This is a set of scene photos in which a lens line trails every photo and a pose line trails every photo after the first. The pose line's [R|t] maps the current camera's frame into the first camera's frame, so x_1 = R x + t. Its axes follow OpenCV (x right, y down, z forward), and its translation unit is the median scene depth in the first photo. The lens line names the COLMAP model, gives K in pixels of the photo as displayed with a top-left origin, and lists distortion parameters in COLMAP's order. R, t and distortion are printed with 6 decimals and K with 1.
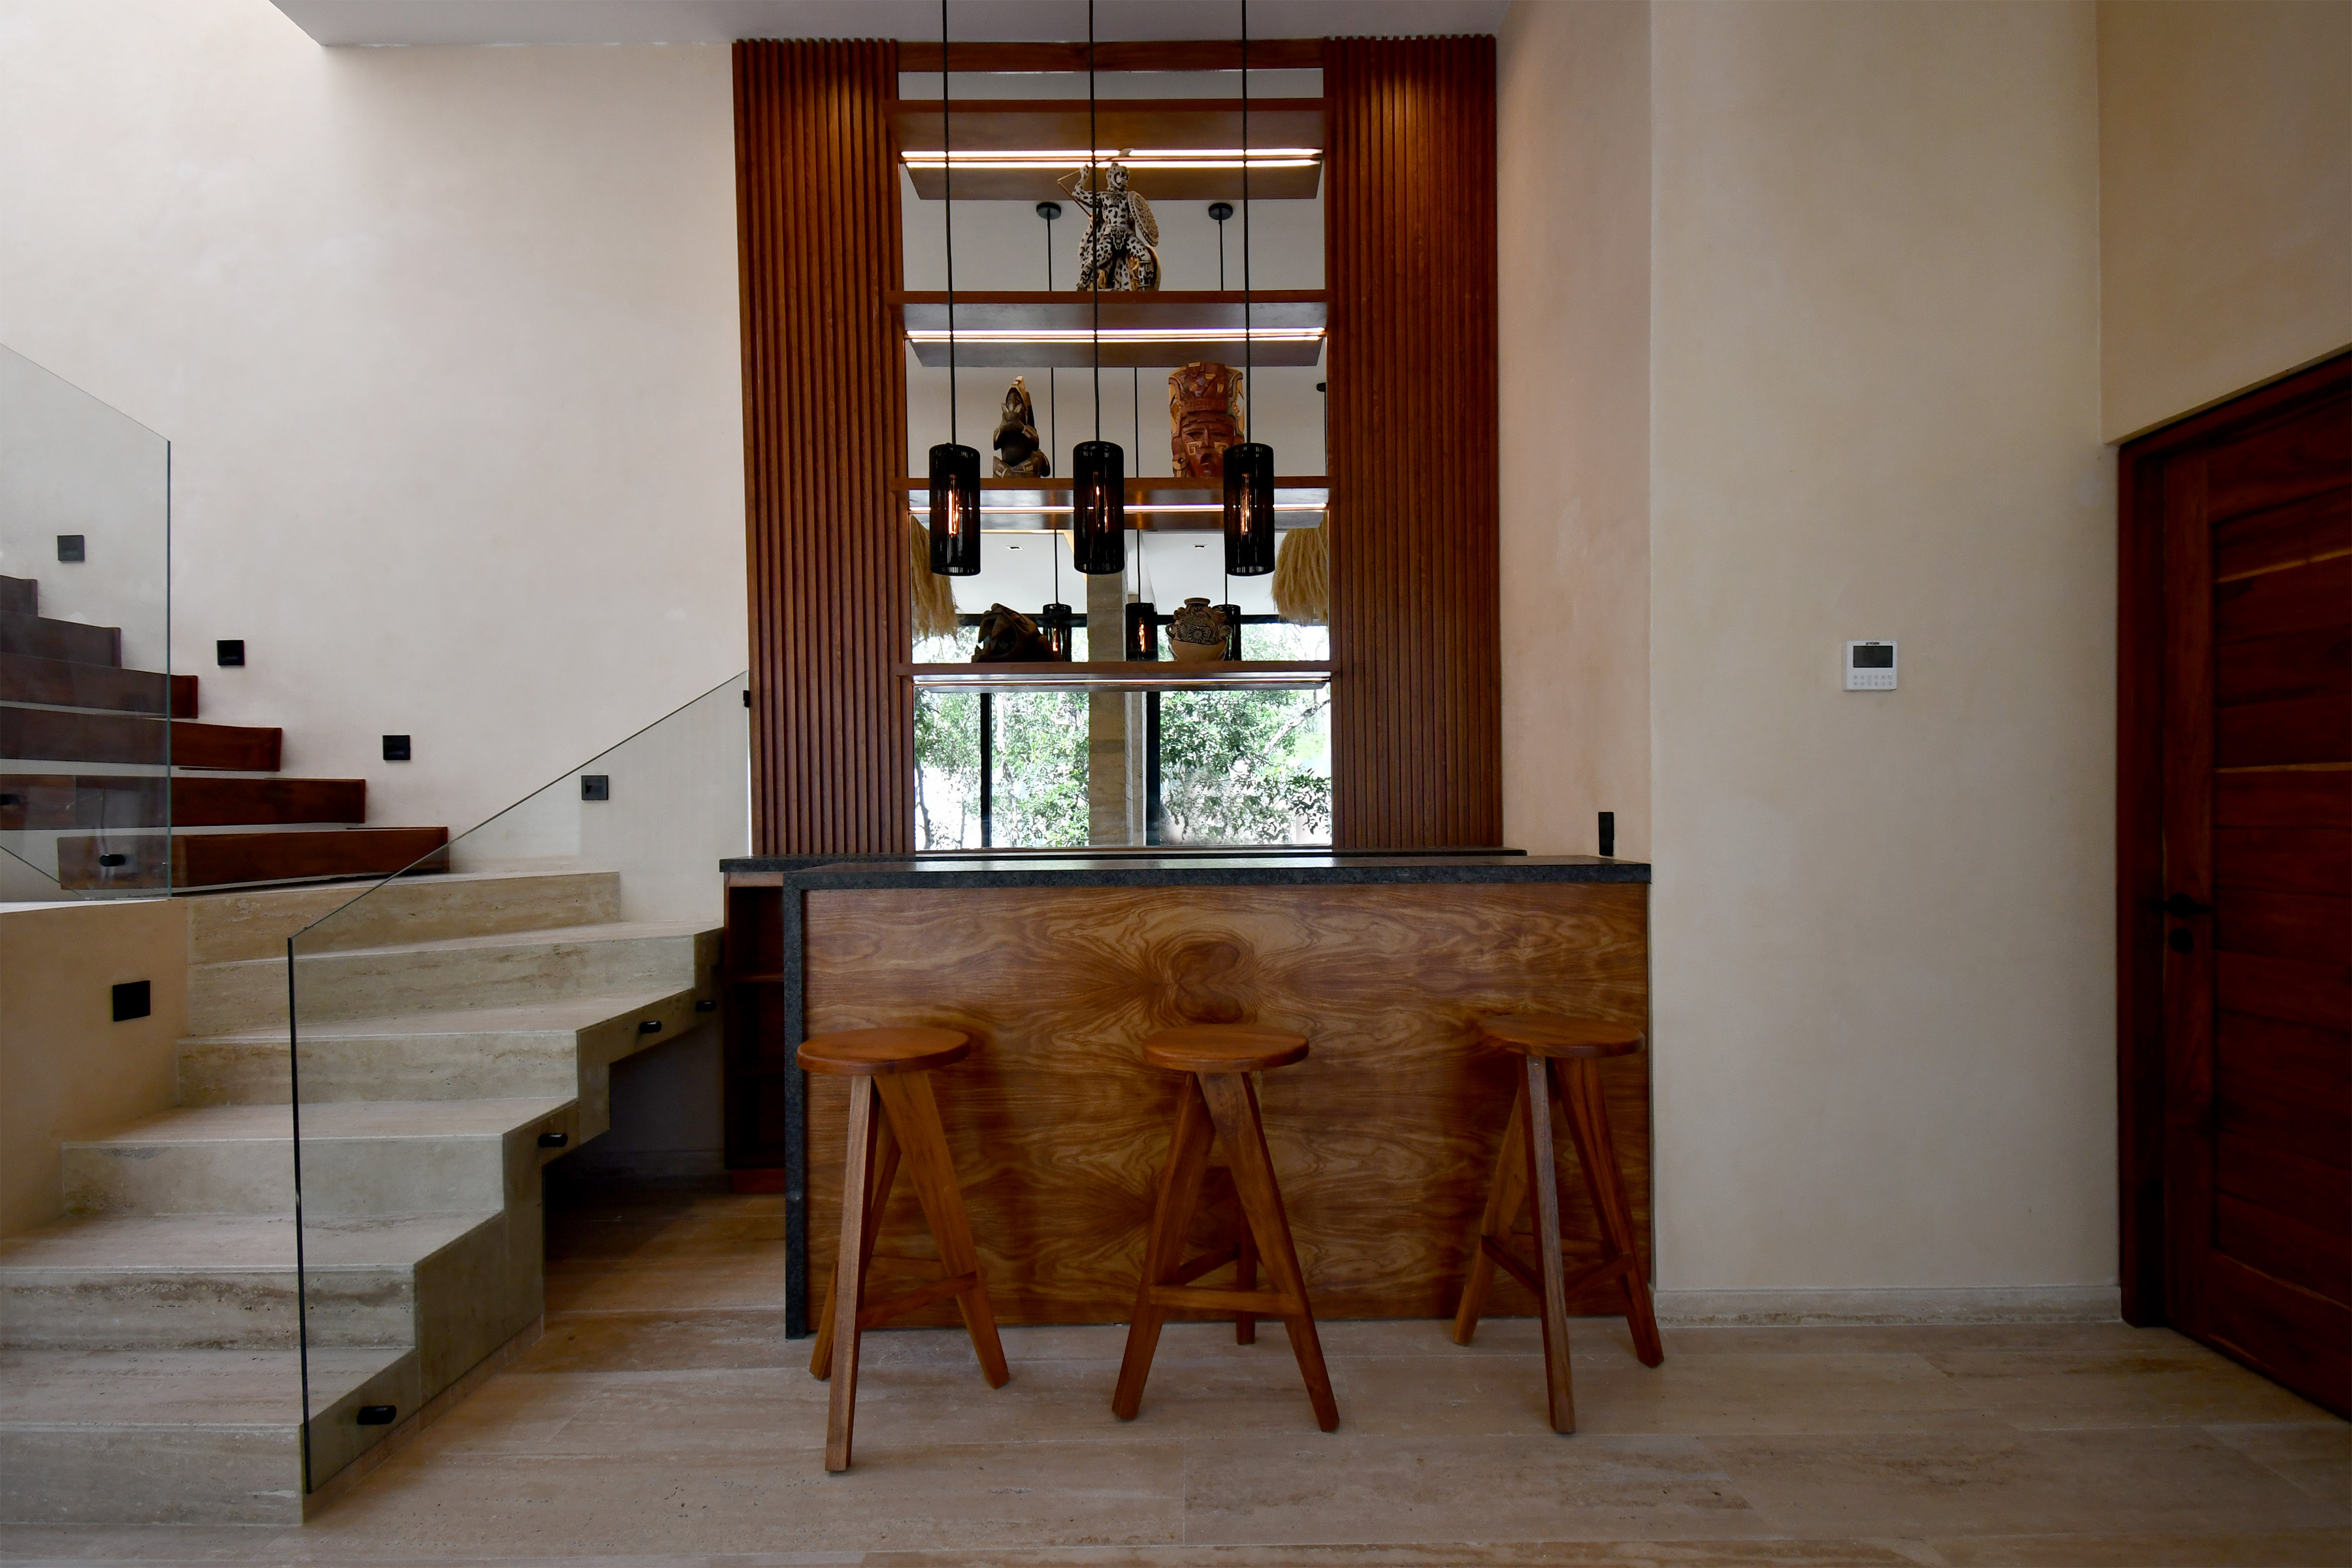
lens RADIAL K [[1062.1, 0, 1210.5], [0, 1062.1, 826.1], [0, 0, 1]] dist [-0.003500, -0.008357]
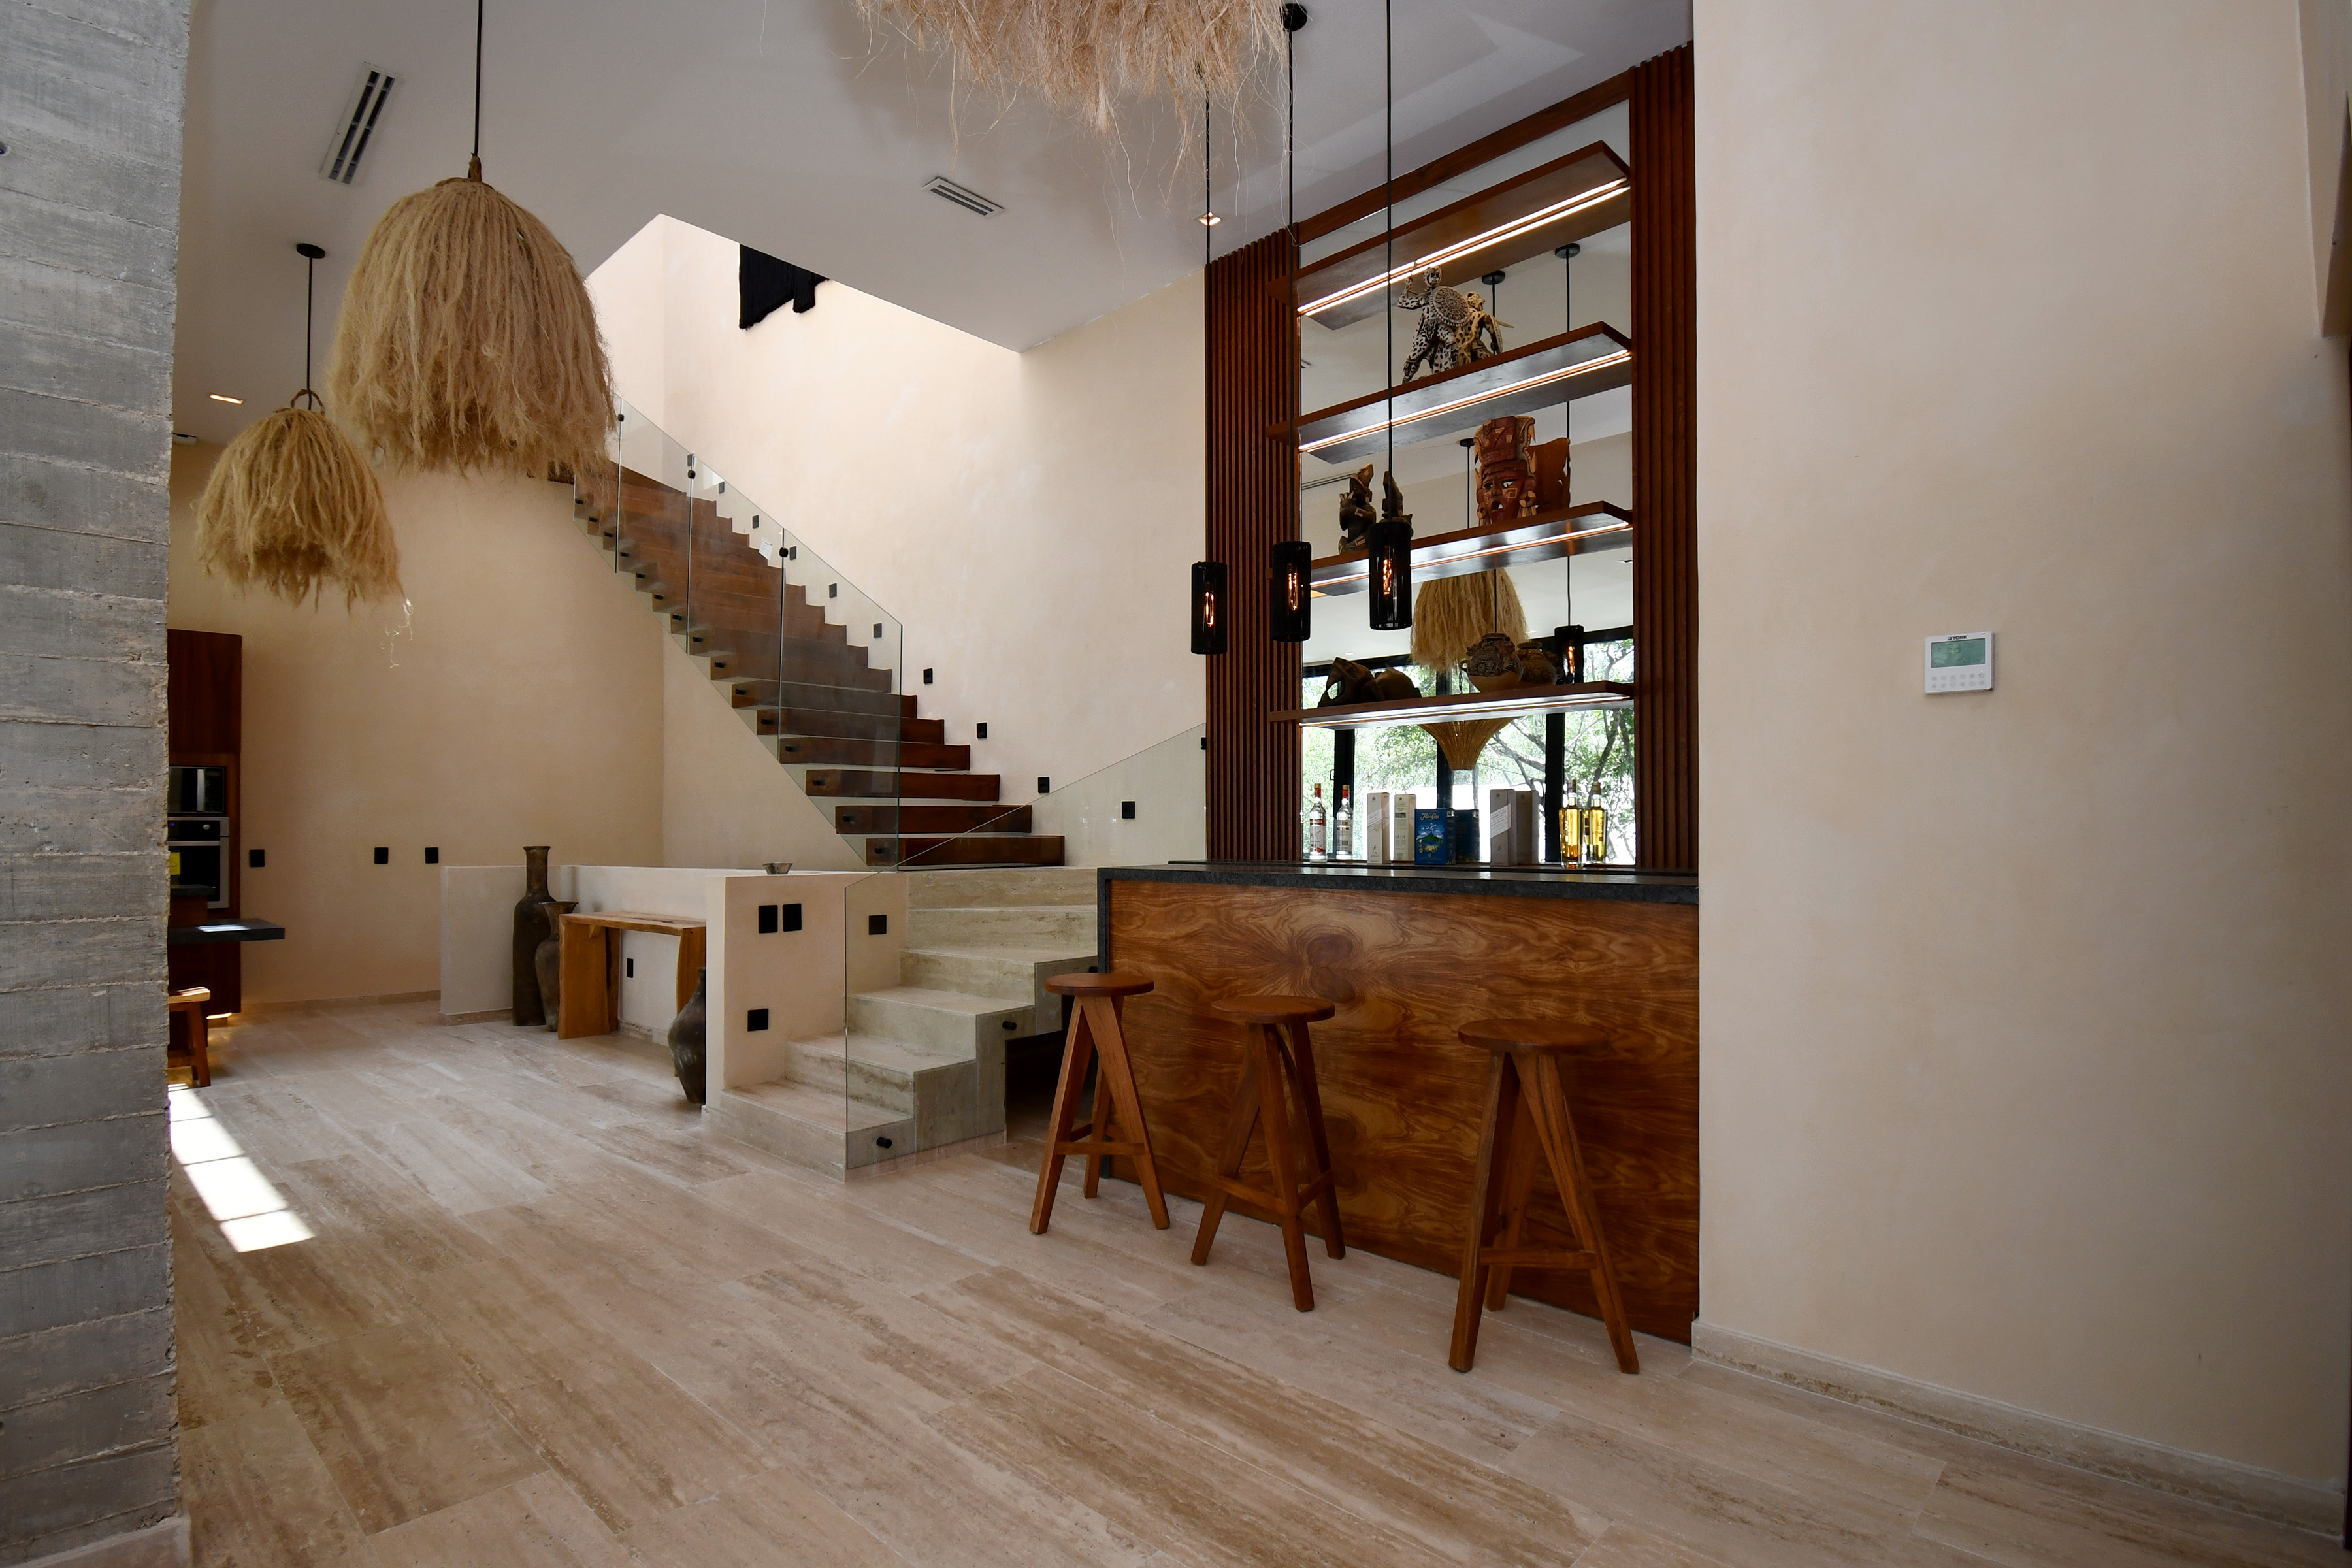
lens RADIAL K [[1062.1, 0, 1141.1], [0, 1062.1, 826.4], [0, 0, 1]] dist [-0.003500, -0.008357]
pose [[0.716650, 0.004306, -0.697420, 0.706745], [-0.012152, 0.999906, -0.006313, -0.006774], [0.697327, 0.012999, 0.716635, -0.051795]]
